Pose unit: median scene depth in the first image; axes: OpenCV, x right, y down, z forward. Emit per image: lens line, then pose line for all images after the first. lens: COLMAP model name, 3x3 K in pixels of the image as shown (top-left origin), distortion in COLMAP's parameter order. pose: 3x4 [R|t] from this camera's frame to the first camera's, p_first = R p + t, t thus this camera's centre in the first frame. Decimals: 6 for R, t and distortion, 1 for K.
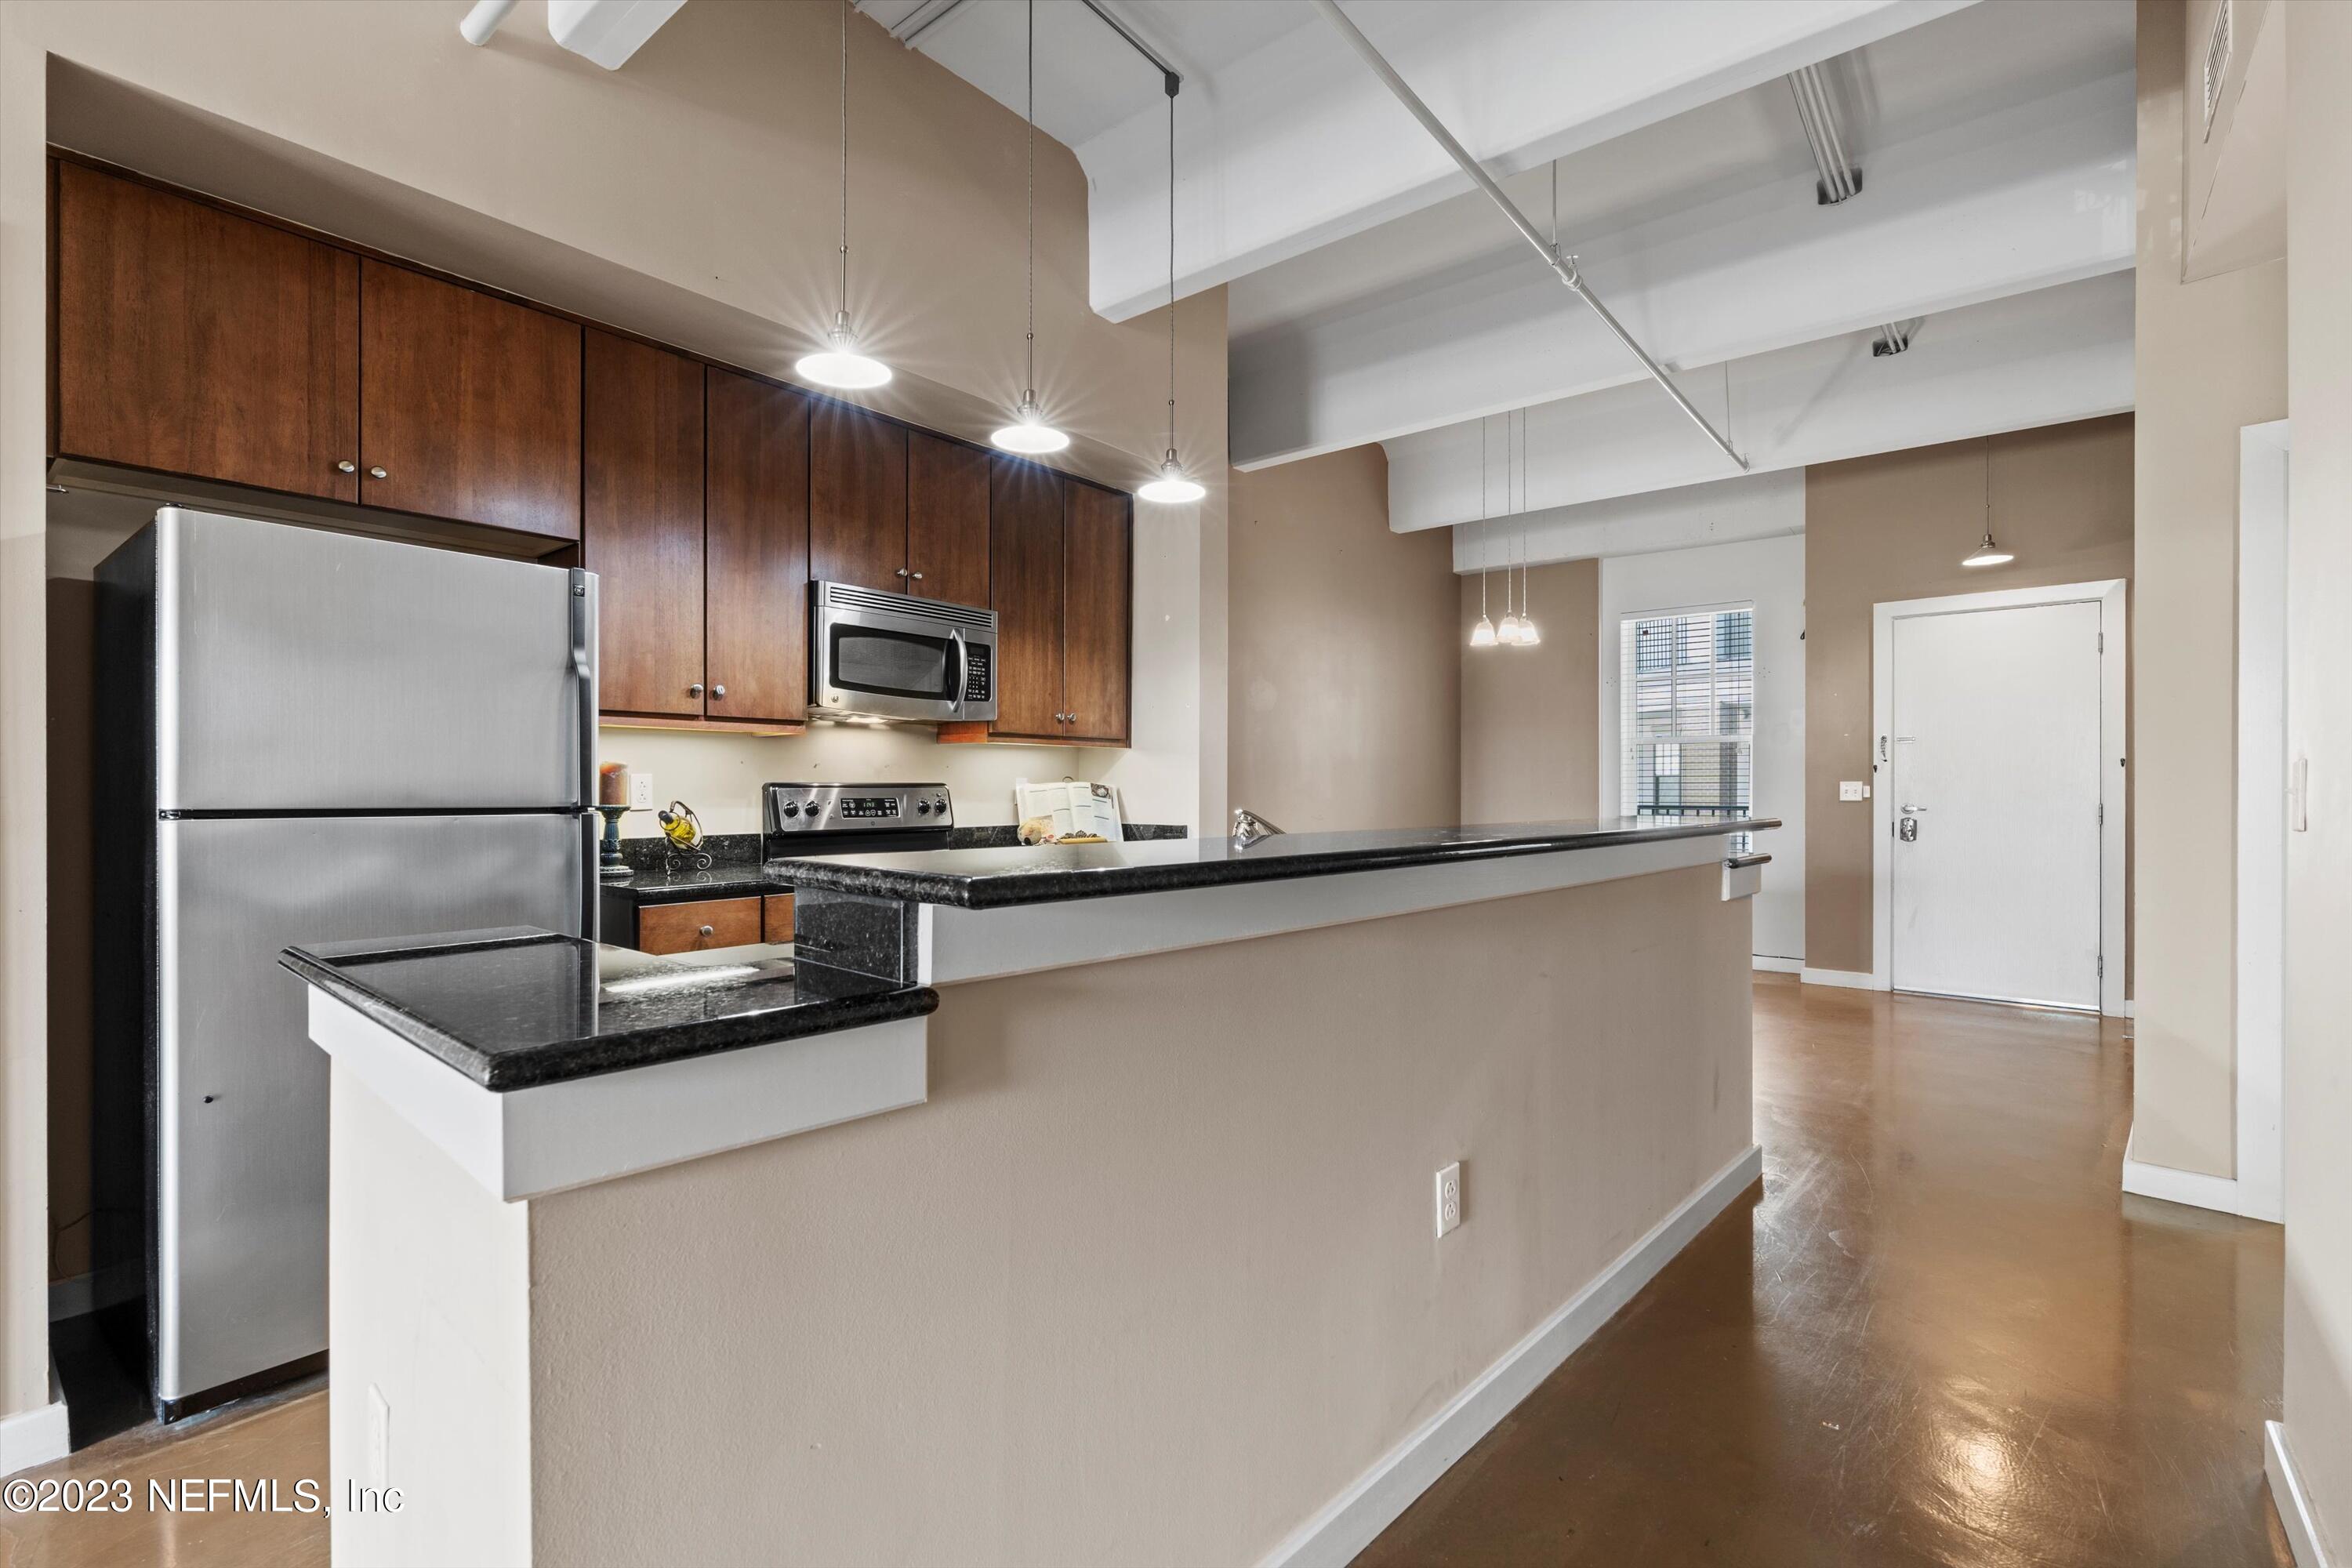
lens RADIAL K [[1073.1, 0, 1173.9], [0, 1073.1, 786.3], [0, 0, 1]] dist [-0.001854, -0.000413]
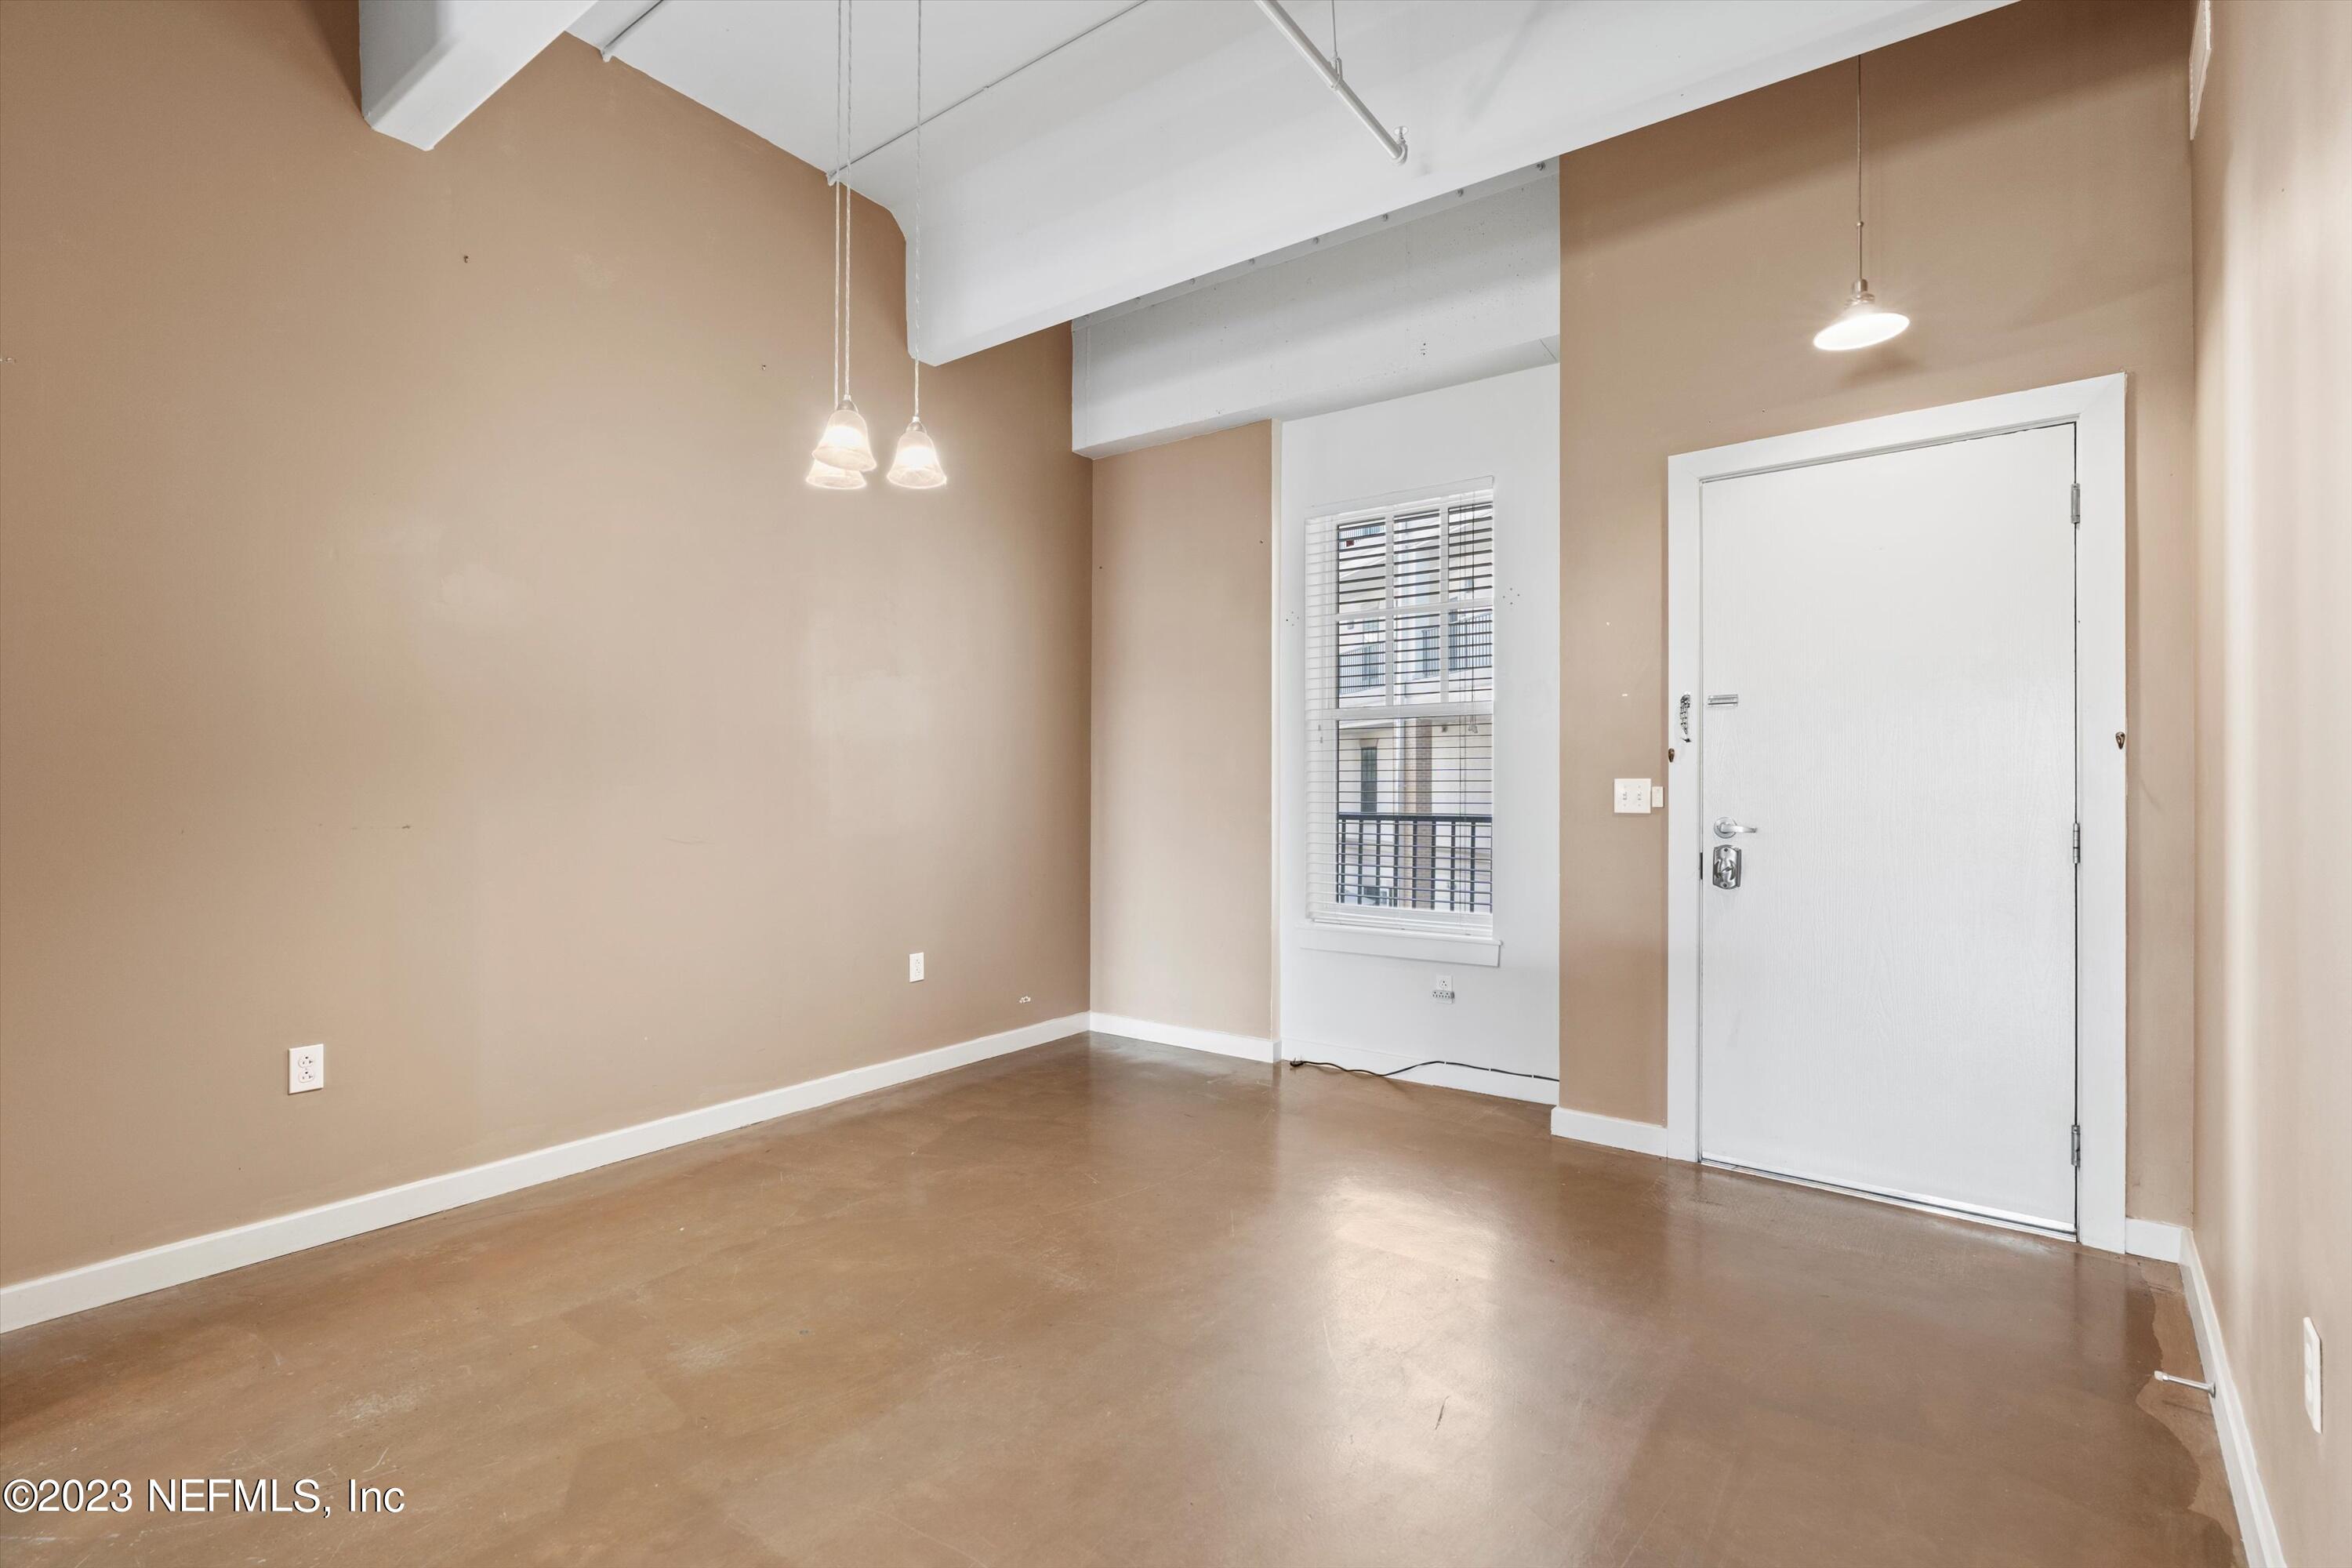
lens RADIAL K [[1073.1, 0, 1178.2], [0, 1073.1, 782.8], [0, 0, 1]] dist [-0.001854, -0.000413]
pose [[0.998814, 0.003061, 0.048586, 0.377604], [-0.002852, 0.999986, -0.004351, 0.000687], [-0.048598, 0.004207, 0.998810, 0.466423]]
